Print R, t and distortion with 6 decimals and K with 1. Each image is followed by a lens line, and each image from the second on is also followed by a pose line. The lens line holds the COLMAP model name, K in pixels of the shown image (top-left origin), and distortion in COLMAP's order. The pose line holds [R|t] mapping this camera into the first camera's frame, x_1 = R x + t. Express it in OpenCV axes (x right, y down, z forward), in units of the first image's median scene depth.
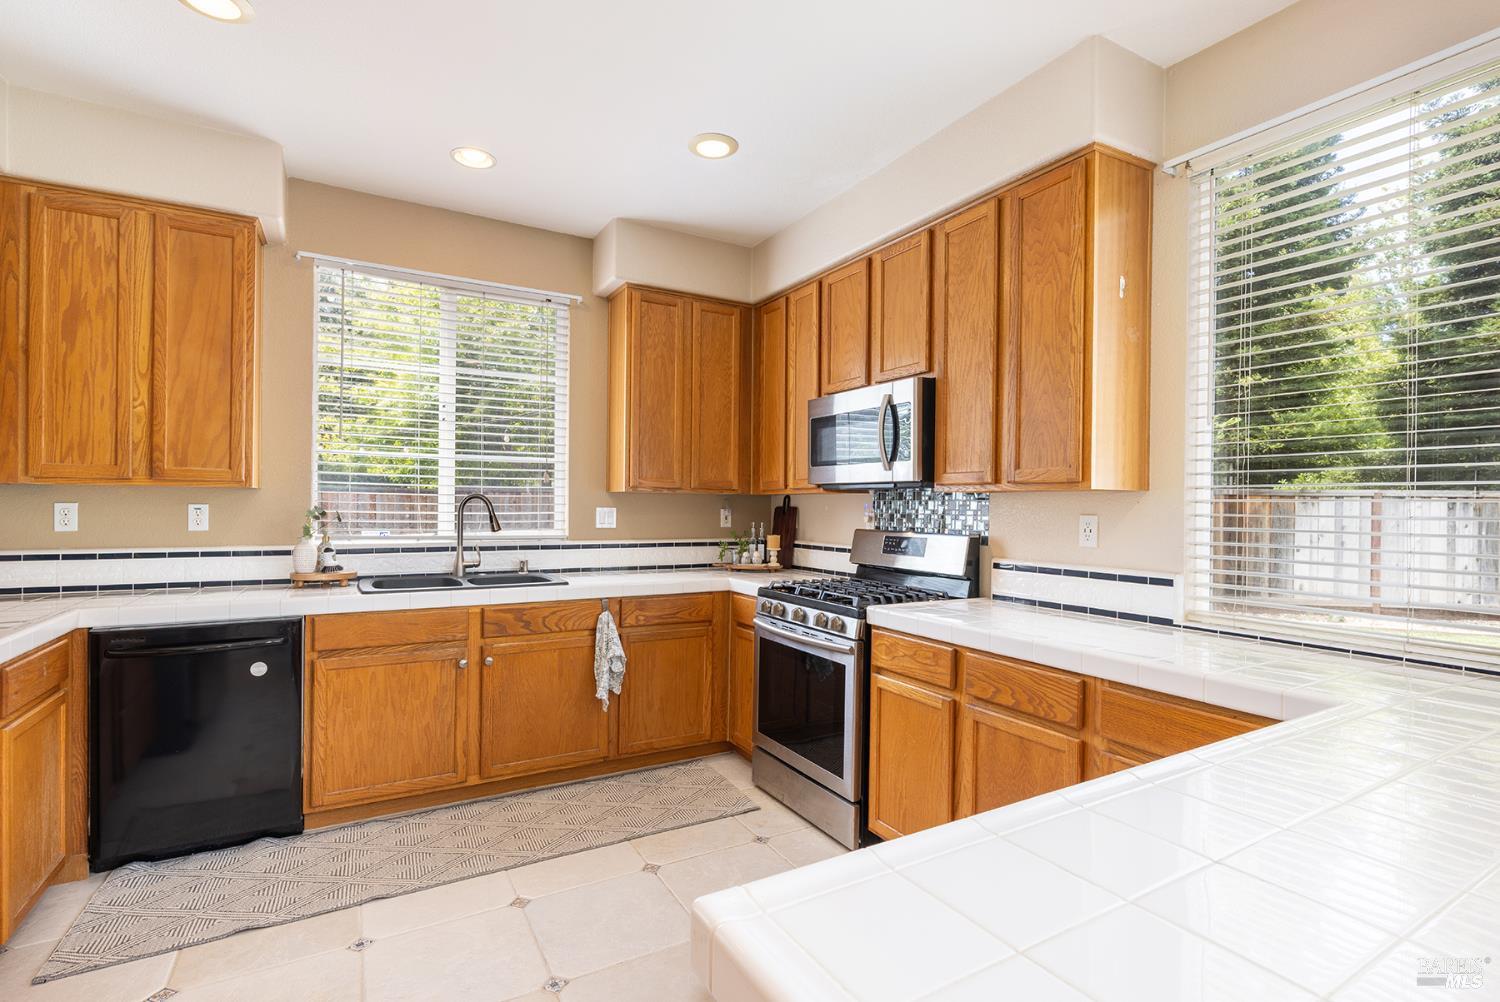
lens RADIAL K [[702.1, 0, 755.6], [0, 702.1, 504.5], [0, 0, 1]] dist [-0.005730, 0.001966]
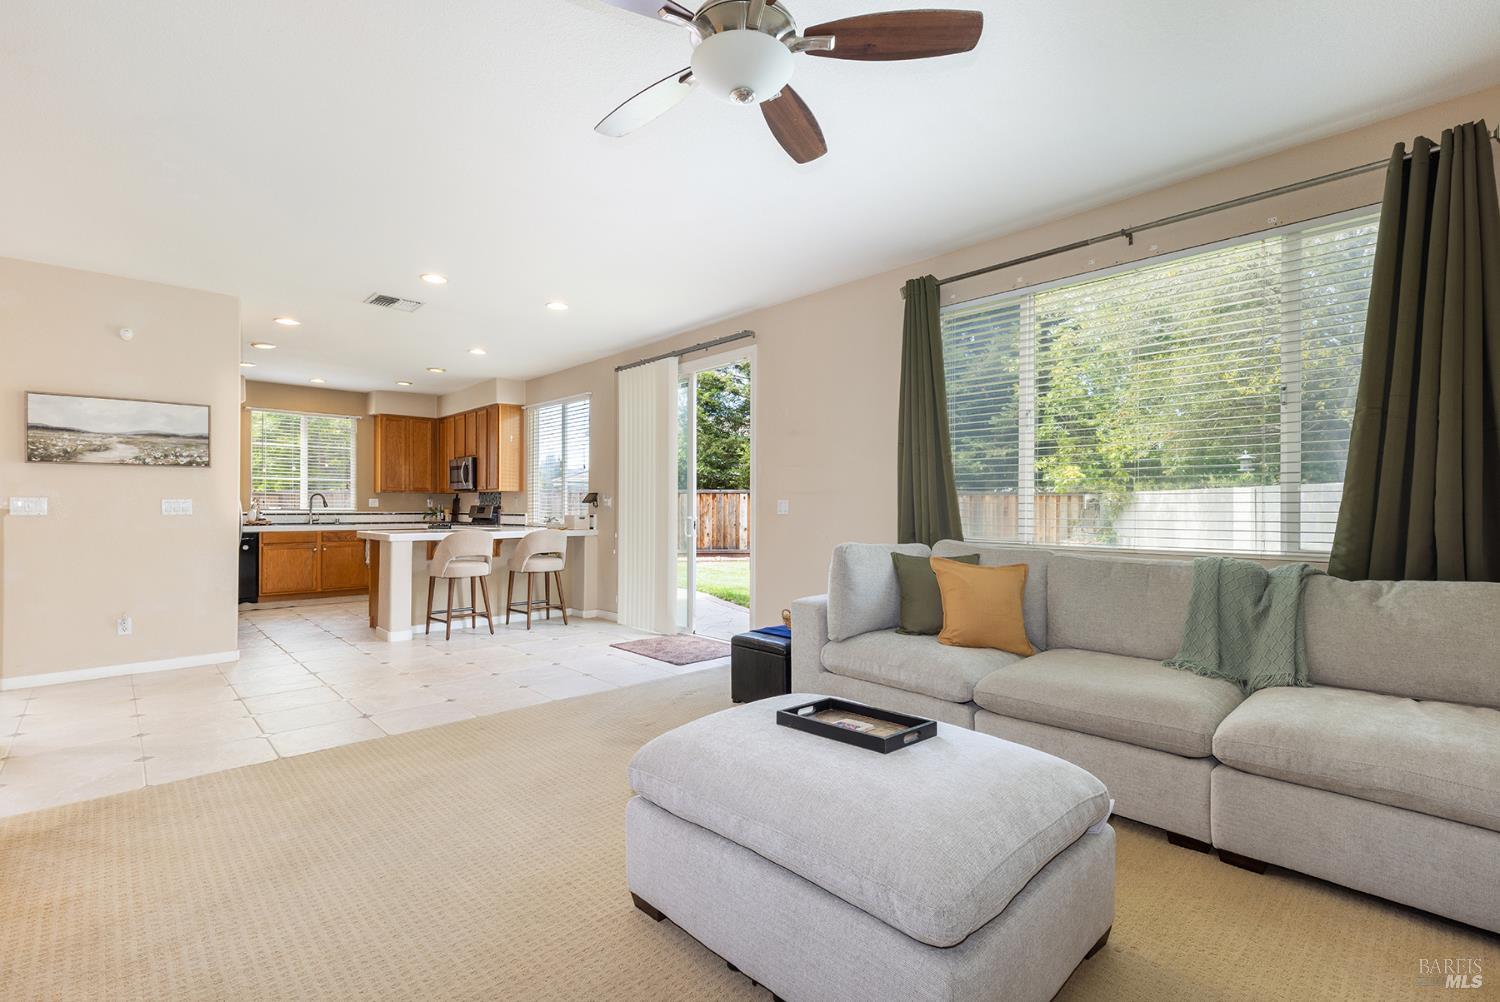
lens RADIAL K [[677.9, 0, 756.5], [0, 677.9, 503.4], [0, 0, 1]] dist [0.006493, 0.000254]
pose [[0.972758, -0.007757, 0.231694, 0.723282], [0.008634, 0.999959, -0.002770, 0.051620], [-0.231663, 0.004695, 0.972785, -2.192567]]
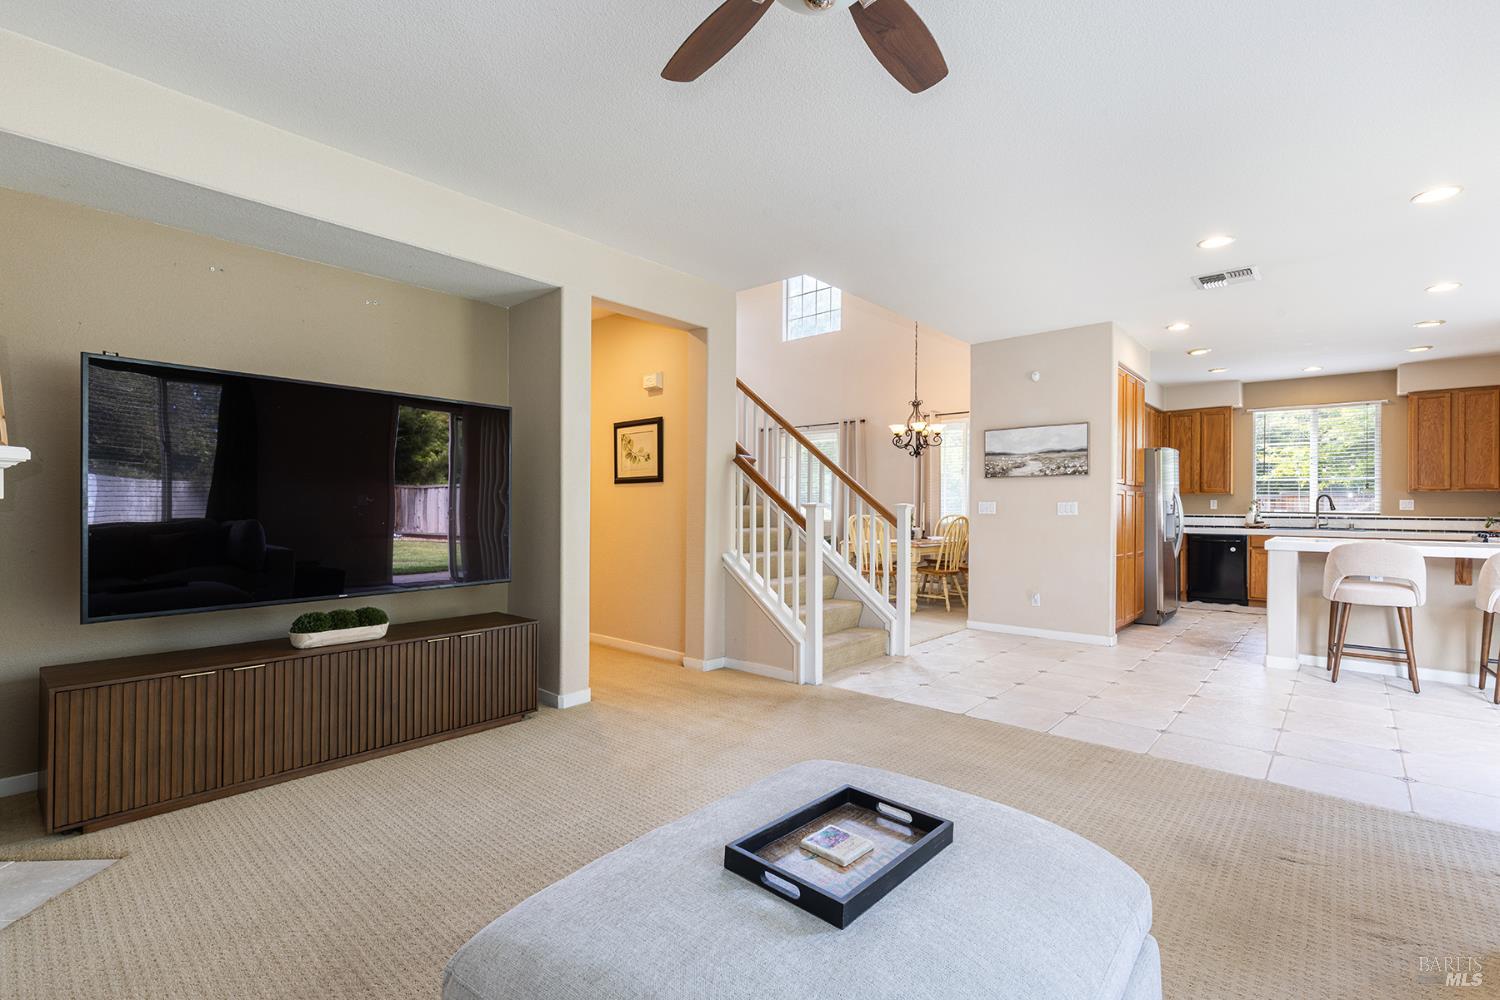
lens RADIAL K [[677.9, 0, 759.1], [0, 677.9, 504.4], [0, 0, 1]] dist [0.006493, 0.000254]
pose [[0.323809, -0.011159, -0.946057, 1.330003], [-0.001364, 0.999924, -0.012262, 0.055981], [0.946122, 0.005261, 0.323769, -1.786599]]
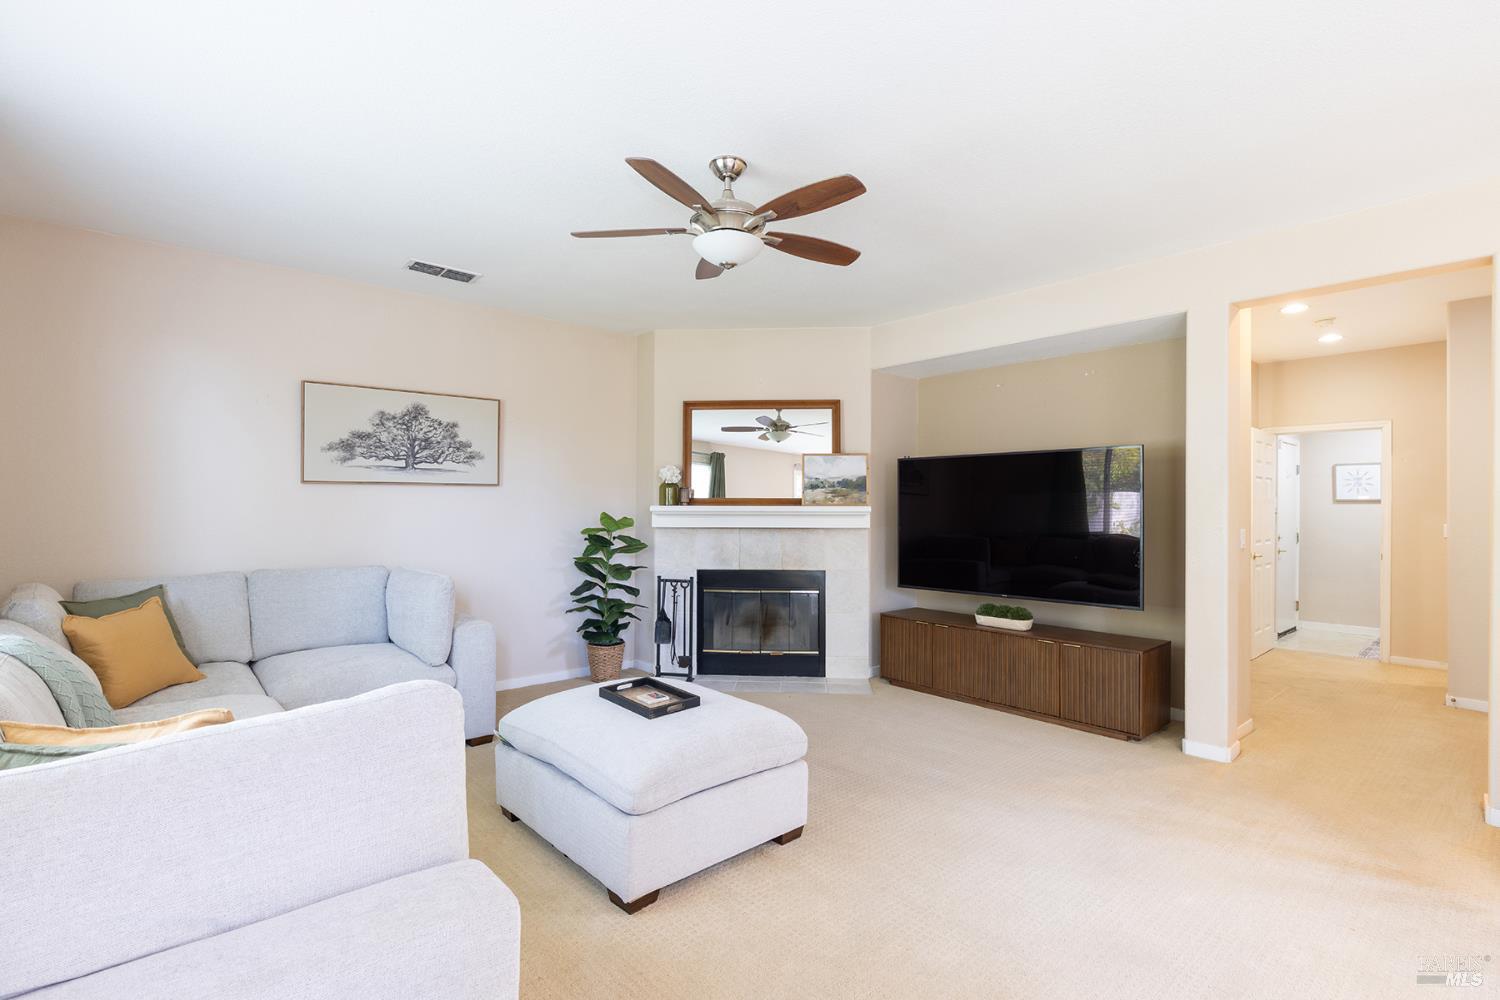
lens RADIAL K [[702.1, 0, 764.5], [0, 702.1, 503.6], [0, 0, 1]] dist [-0.005730, 0.001966]
pose [[-0.979156, -0.016249, -0.202460, 1.001280], [-0.014915, 0.999856, -0.008115, -0.001109], [0.202562, -0.004927, -0.979257, -0.645144]]
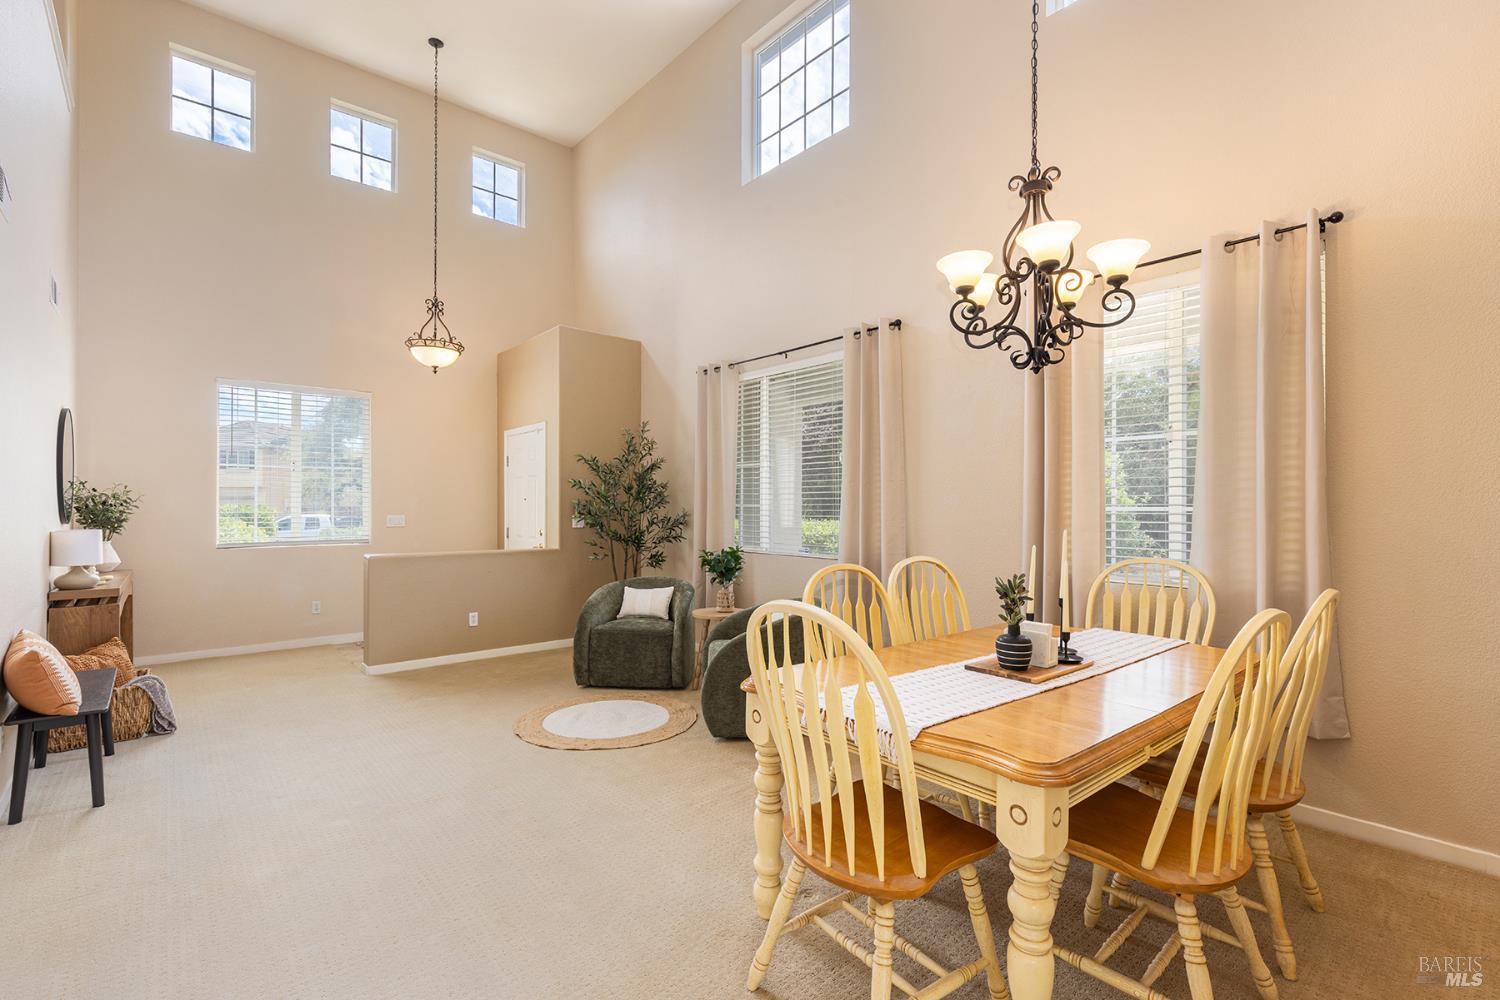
lens RADIAL K [[677.9, 0, 754.9], [0, 677.9, 508.5], [0, 0, 1]] dist [0.006493, 0.000254]
pose [[0.185755, -0.008282, -0.982561, -0.380300], [0.002456, 0.999965, -0.007964, -0.005626], [0.982593, -0.000934, 0.185769, -0.743342]]
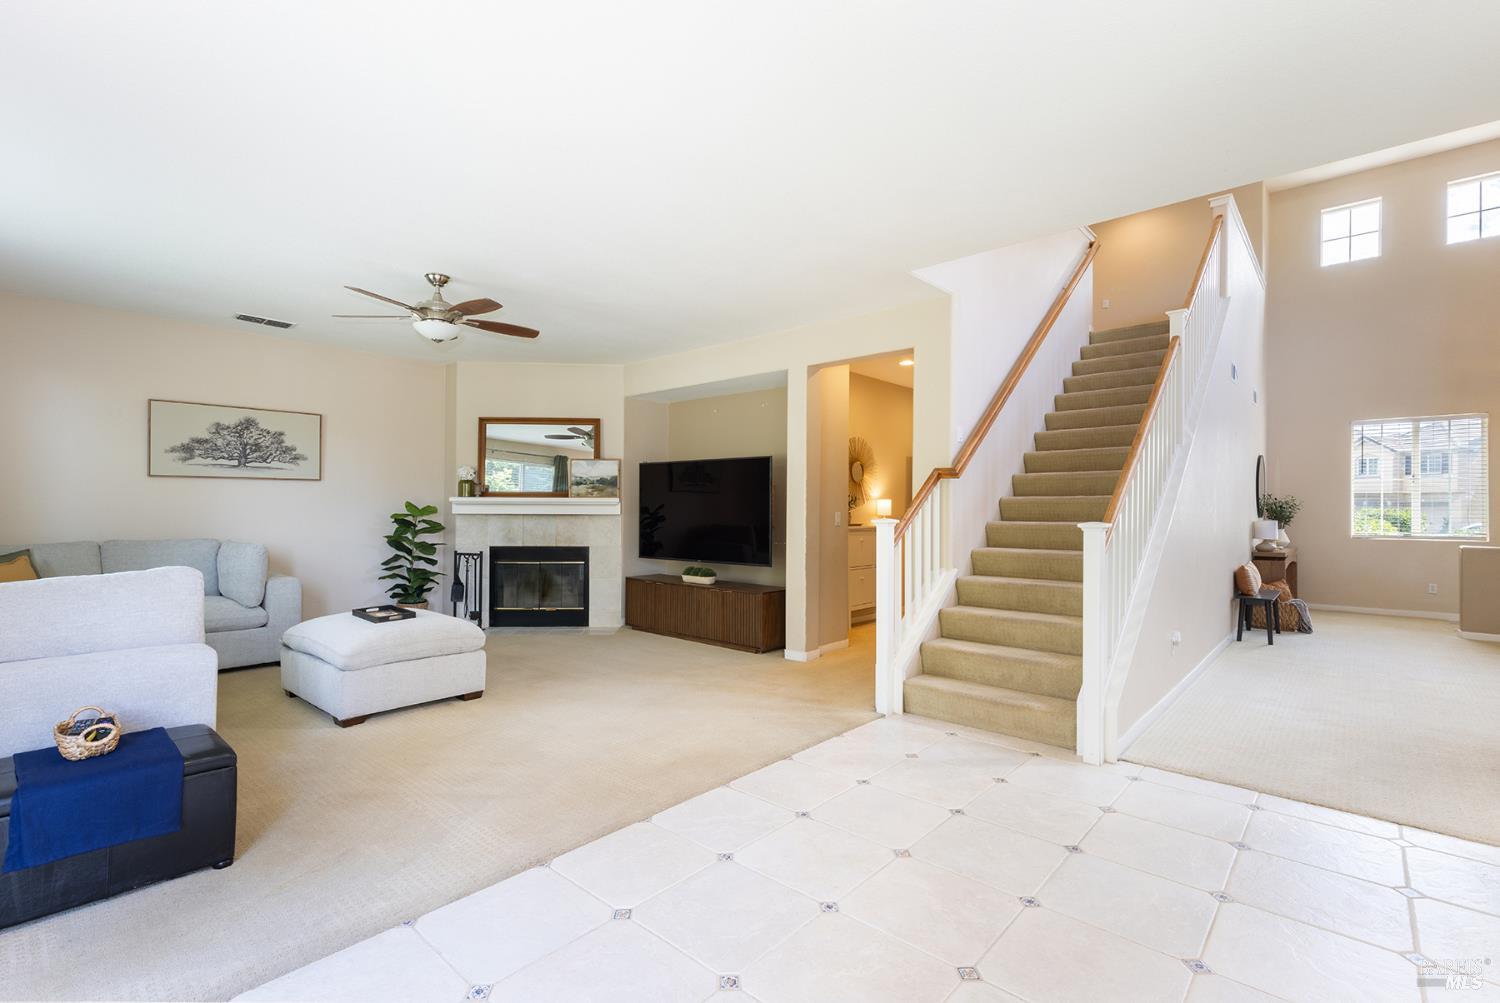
lens RADIAL K [[677.9, 0, 760.4], [0, 677.9, 505.0], [0, 0, 1]] dist [0.006493, 0.000254]
pose [[-0.947468, -0.020032, -0.319223, 0.667749], [-0.017882, 0.999793, -0.009667, 0.023695], [0.319351, -0.003451, -0.947630, 0.013244]]
